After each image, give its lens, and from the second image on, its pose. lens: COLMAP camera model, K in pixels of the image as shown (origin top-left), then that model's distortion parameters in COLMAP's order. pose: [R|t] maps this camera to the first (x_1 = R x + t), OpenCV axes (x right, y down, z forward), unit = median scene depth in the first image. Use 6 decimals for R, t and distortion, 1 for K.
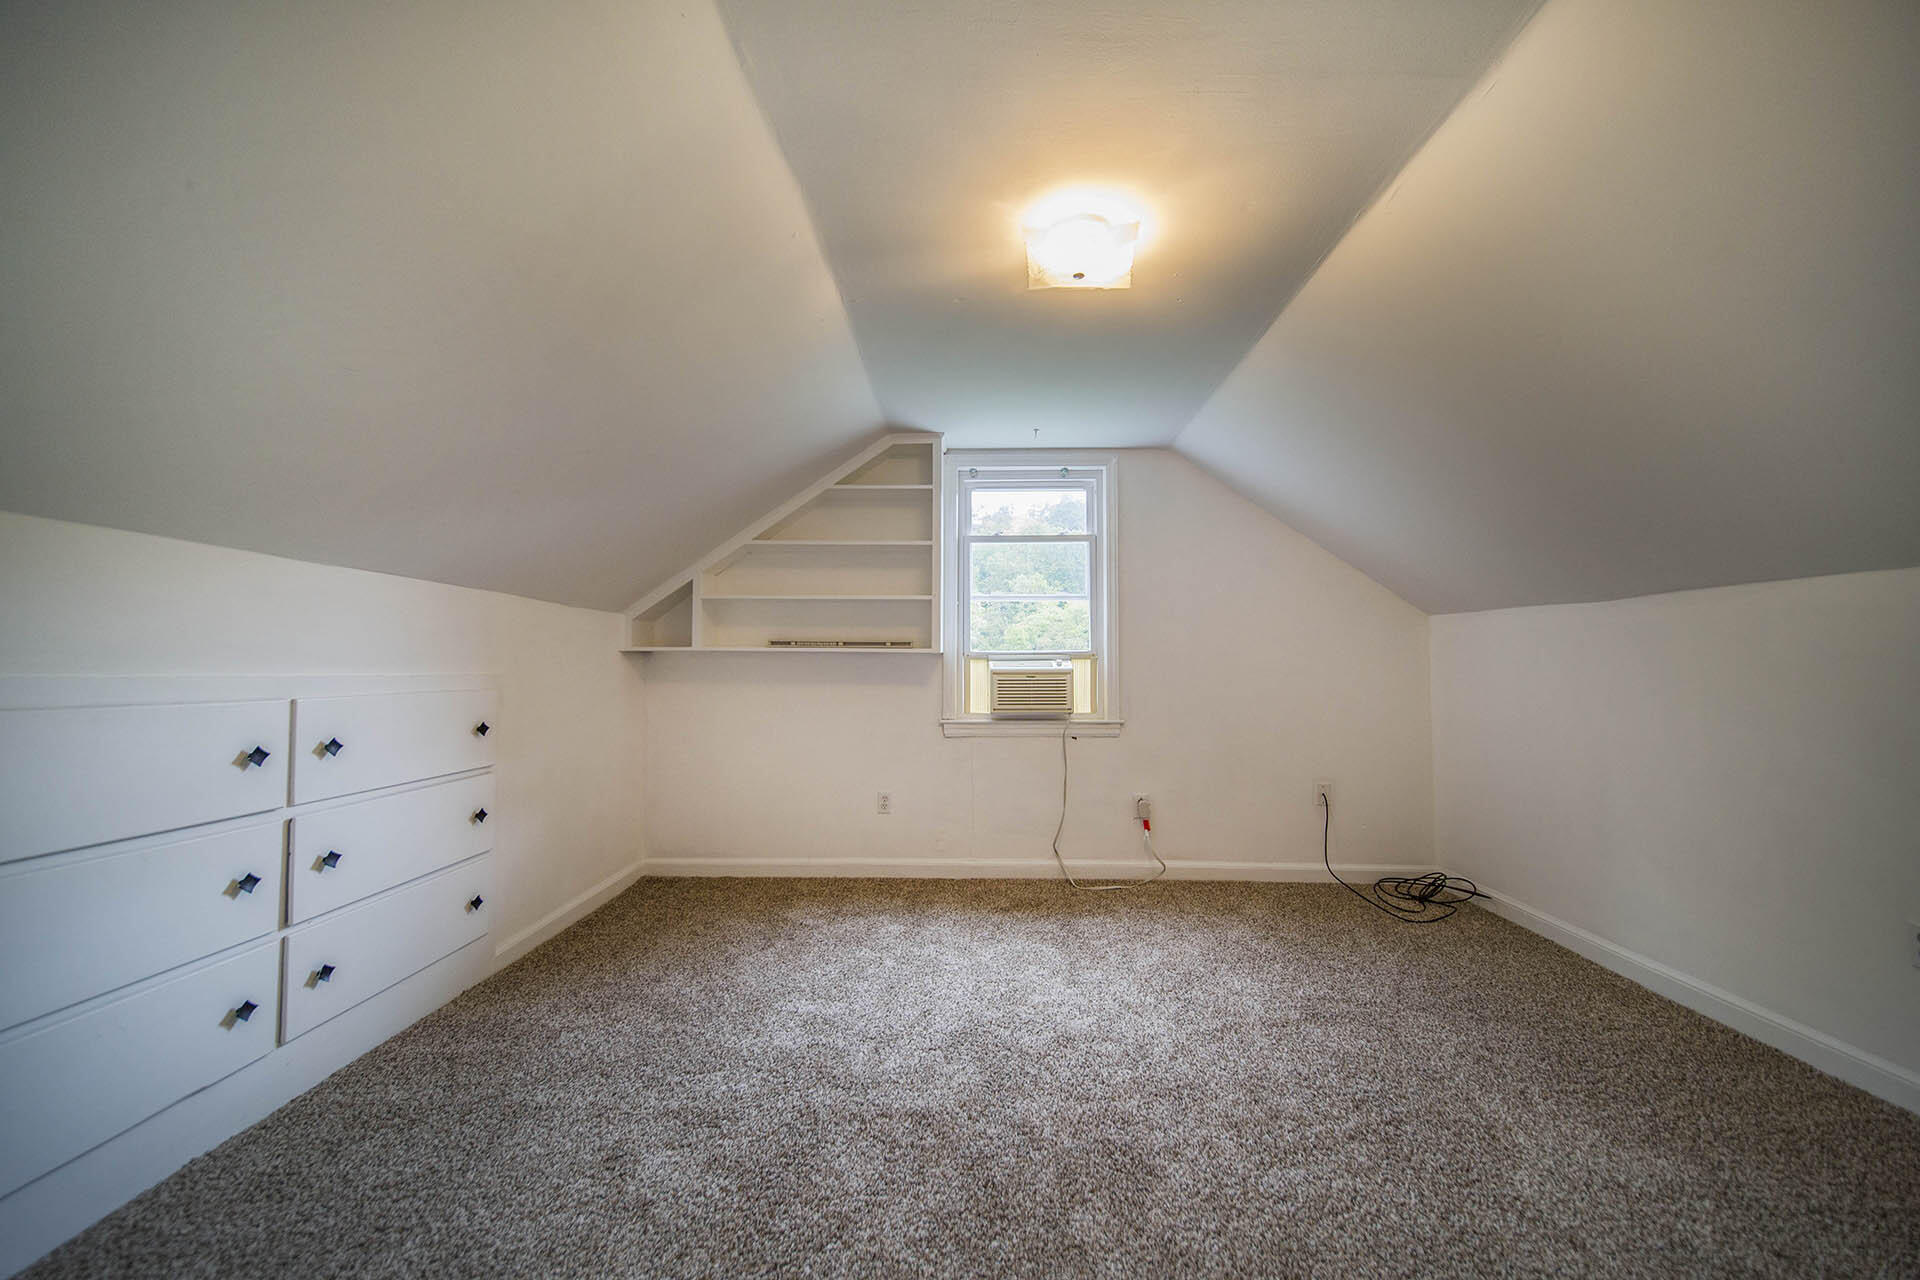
lens RADIAL K [[670.7, 0, 960.0], [0, 670.7, 640.0], [0, 0, 1]] dist [0.014756, -0.008071]
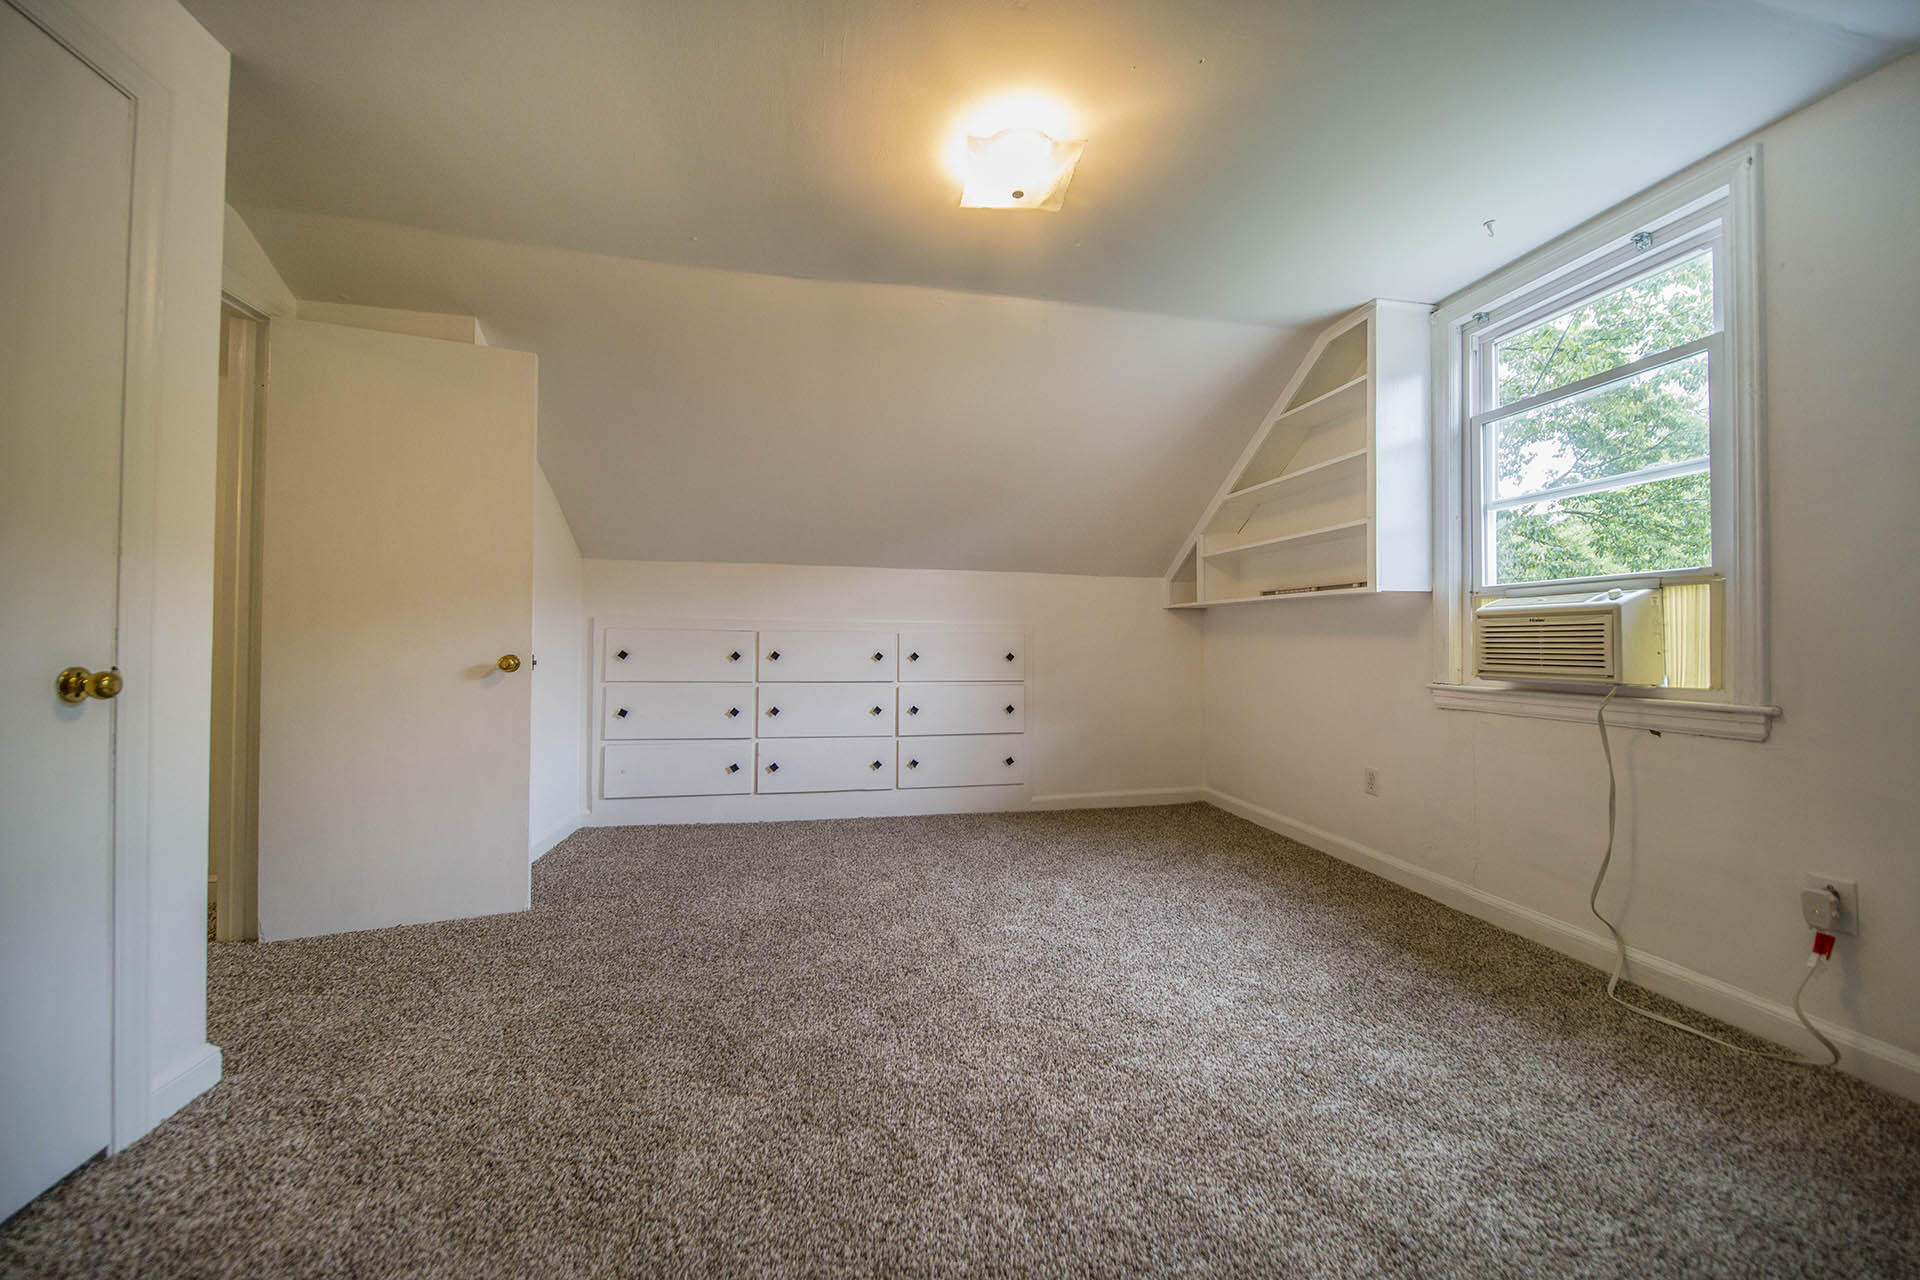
lens RADIAL K [[688.5, 0, 989.1], [0, 688.5, 639.6], [0, 0, 1]] dist [0.000686, 0.000002]
pose [[0.238398, -0.002176, -0.971165, 0.637780], [0.033661, 0.999415, 0.006024, 0.055645], [0.970584, -0.034126, 0.238332, 0.391828]]
